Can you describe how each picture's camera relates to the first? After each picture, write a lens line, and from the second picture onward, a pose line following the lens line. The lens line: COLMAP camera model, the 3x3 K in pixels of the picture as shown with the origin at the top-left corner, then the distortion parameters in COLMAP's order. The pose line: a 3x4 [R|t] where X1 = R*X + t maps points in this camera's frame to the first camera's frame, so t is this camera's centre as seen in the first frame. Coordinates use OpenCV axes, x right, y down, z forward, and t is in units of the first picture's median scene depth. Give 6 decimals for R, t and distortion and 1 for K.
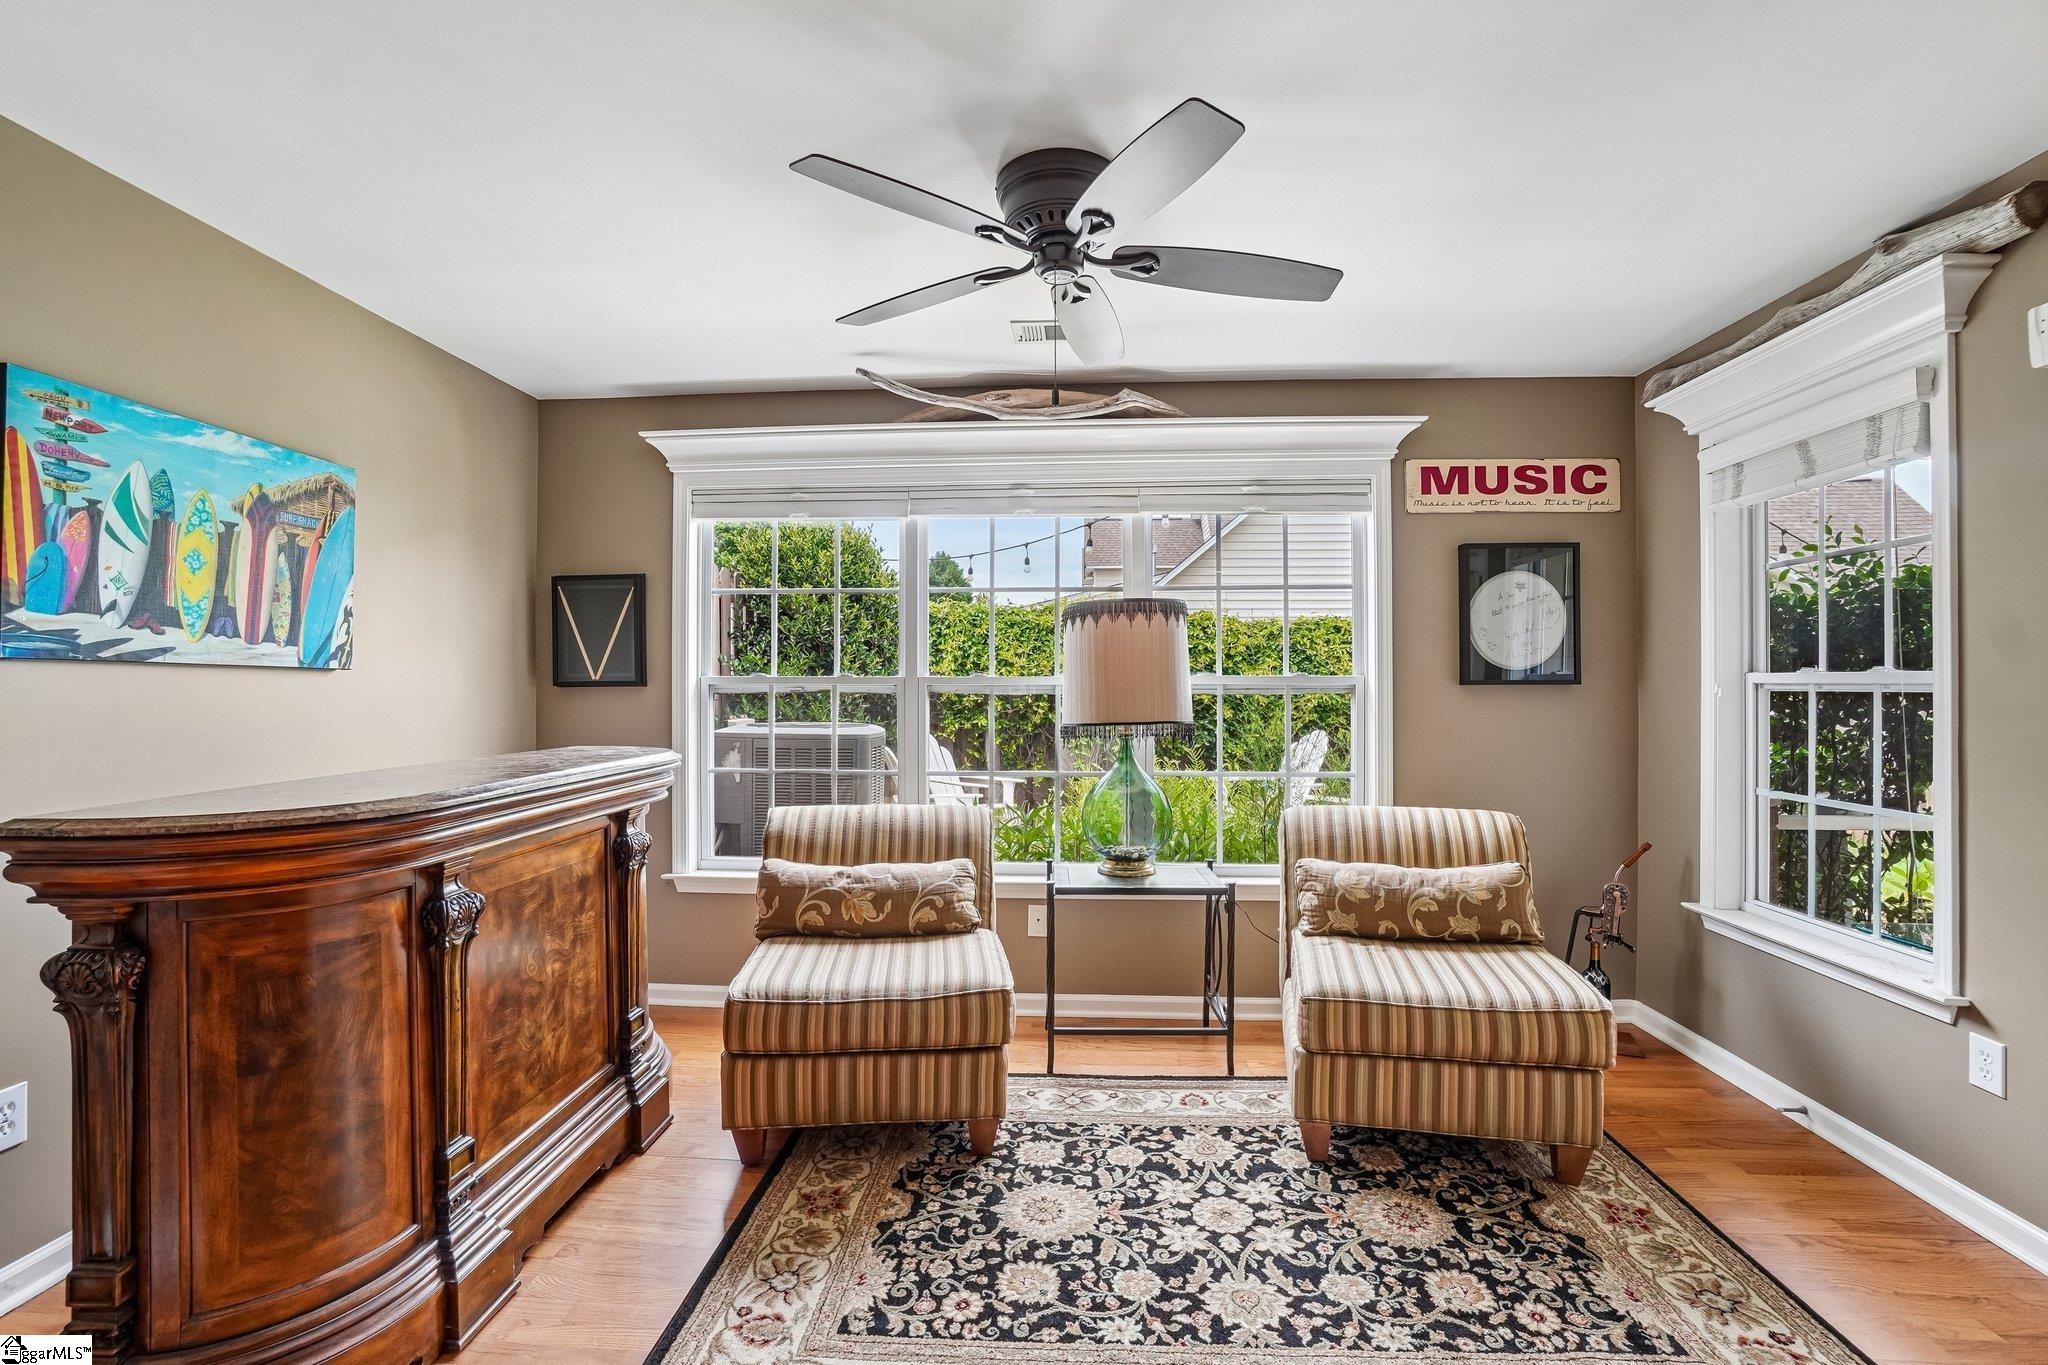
lens RADIAL K [[930.1, 0, 1015.0], [0, 930.1, 683.3], [0, 0, 1]] dist [-0.054768, 0.018000]
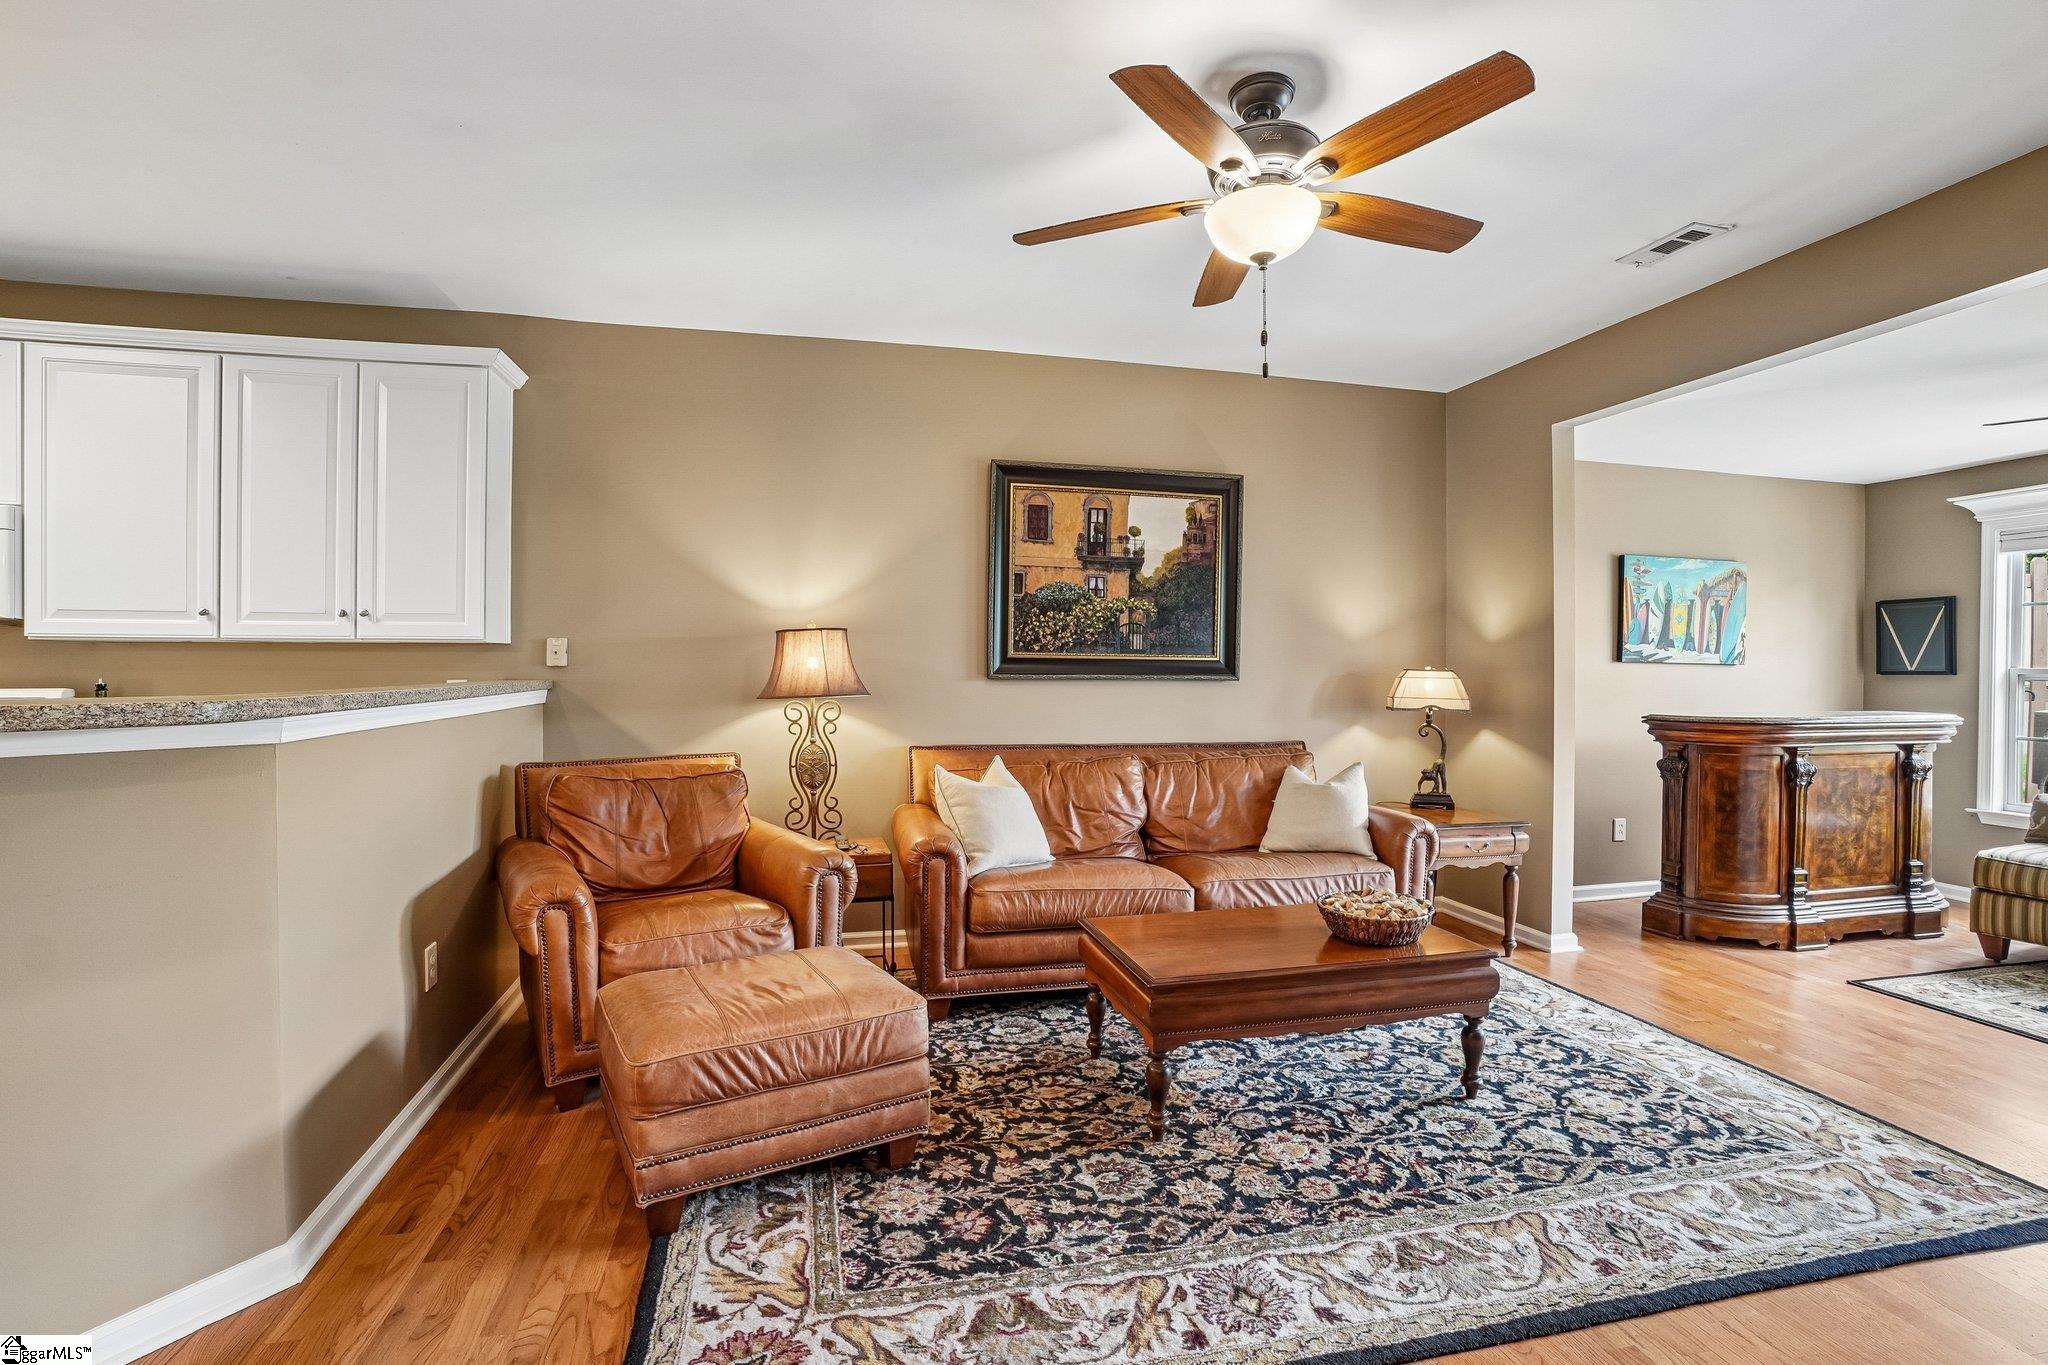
lens RADIAL K [[930.1, 0, 1037.4], [0, 930.1, 661.5], [0, 0, 1]] dist [-0.054768, 0.018000]
pose [[0.304675, -0.003922, -0.952448, 0.704302], [-0.005859, 0.999965, -0.005992, -0.001562], [0.952438, 0.007406, 0.304642, -1.116092]]
